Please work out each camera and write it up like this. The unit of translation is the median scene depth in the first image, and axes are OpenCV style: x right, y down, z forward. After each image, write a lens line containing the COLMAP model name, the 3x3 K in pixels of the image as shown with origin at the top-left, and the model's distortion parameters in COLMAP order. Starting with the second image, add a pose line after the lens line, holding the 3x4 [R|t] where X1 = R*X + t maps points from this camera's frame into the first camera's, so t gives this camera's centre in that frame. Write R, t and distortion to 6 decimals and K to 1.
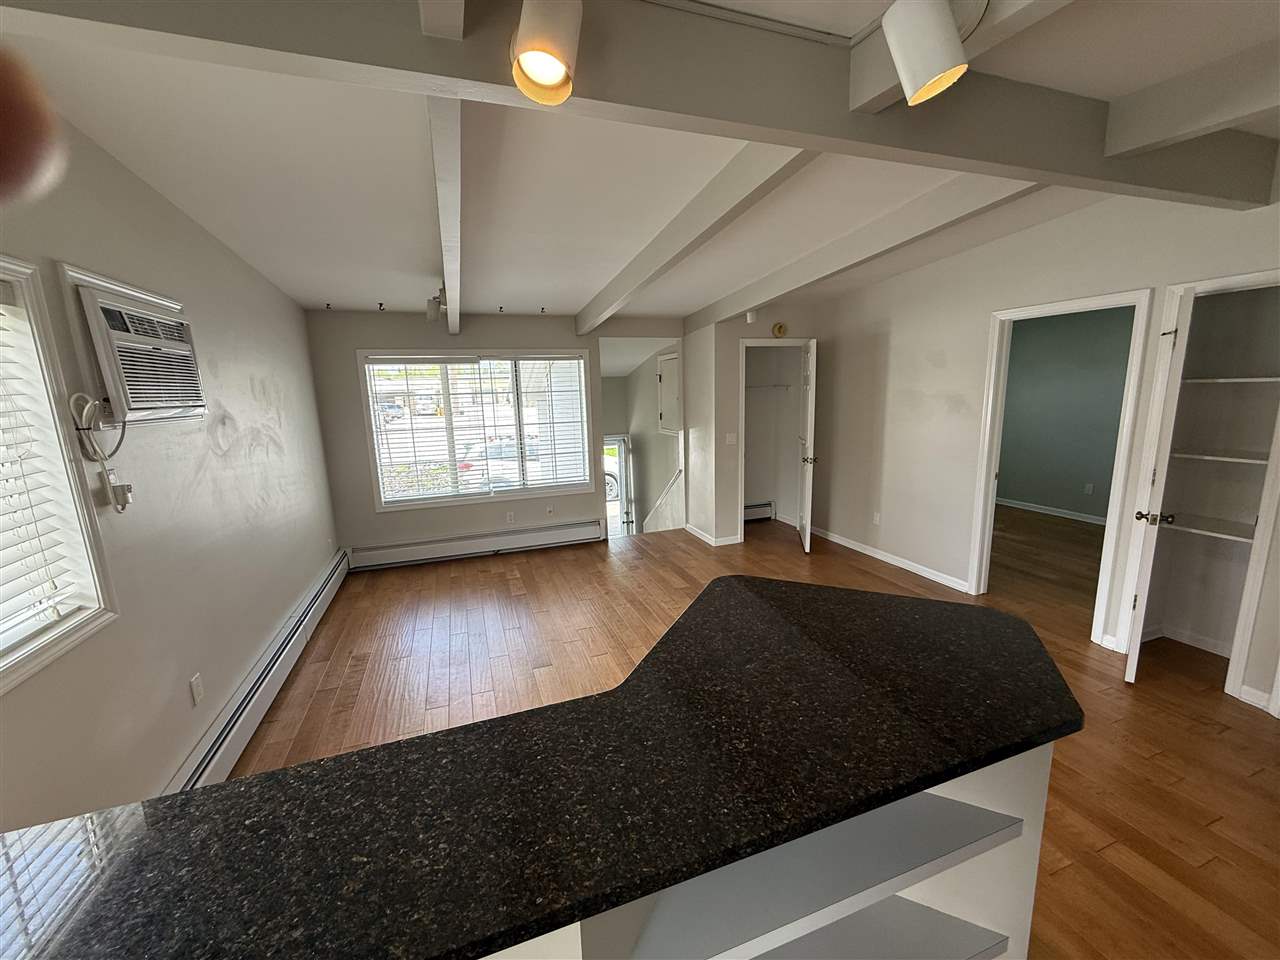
lens RADIAL K [[507.4, 0, 630.0], [0, 507.4, 480.1], [0, 0, 1]] dist [-0.001658, 0.001033]
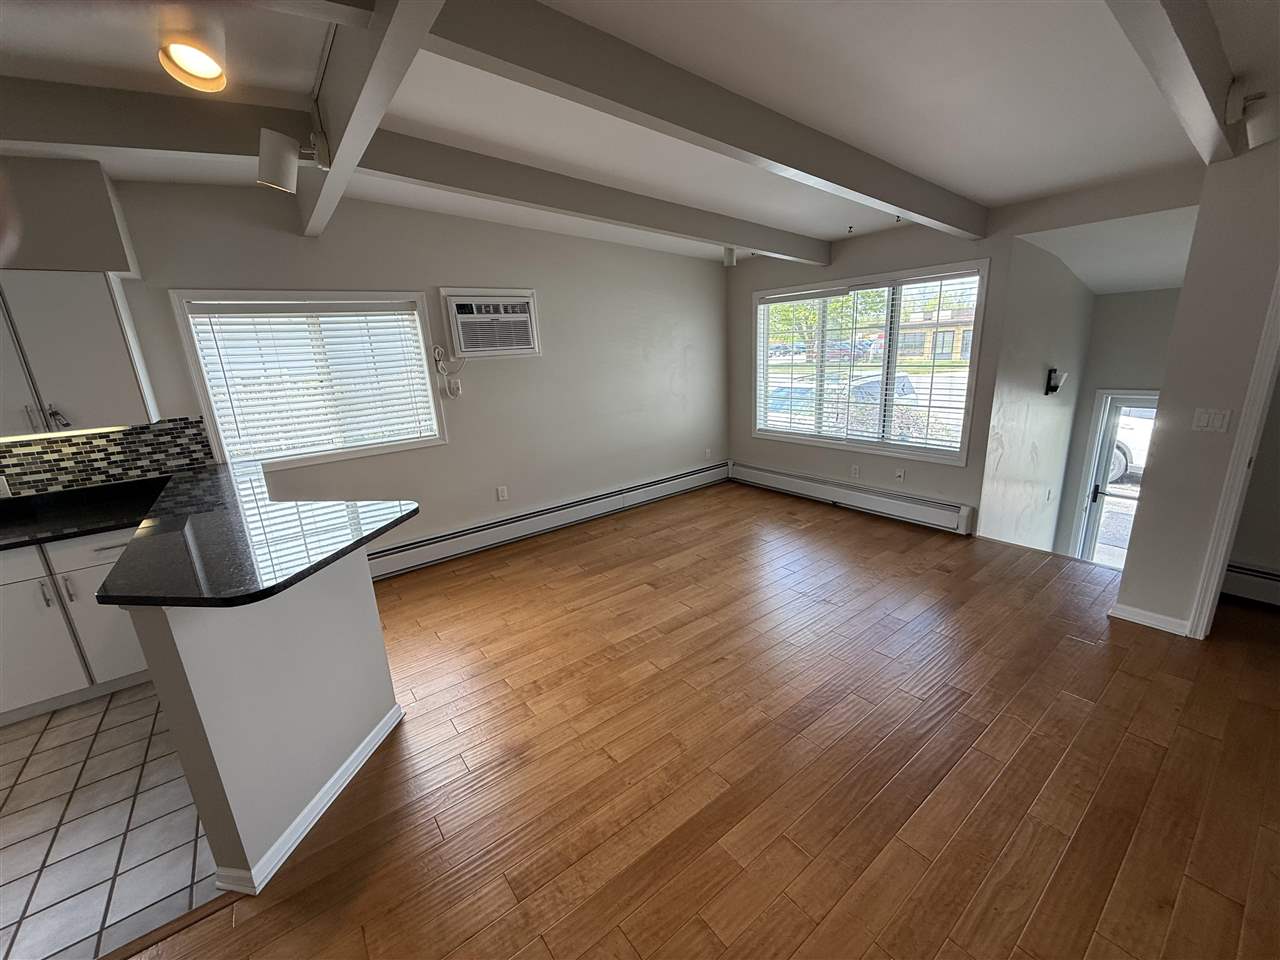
lens RADIAL K [[507.4, 0, 634.1], [0, 507.4, 487.6], [0, 0, 1]] dist [-0.001658, 0.001033]
pose [[0.318468, 0.266326, -0.909752, 0.476521], [-0.123748, 0.963189, 0.238650, -0.064617], [0.939821, 0.036577, 0.339702, 0.334772]]
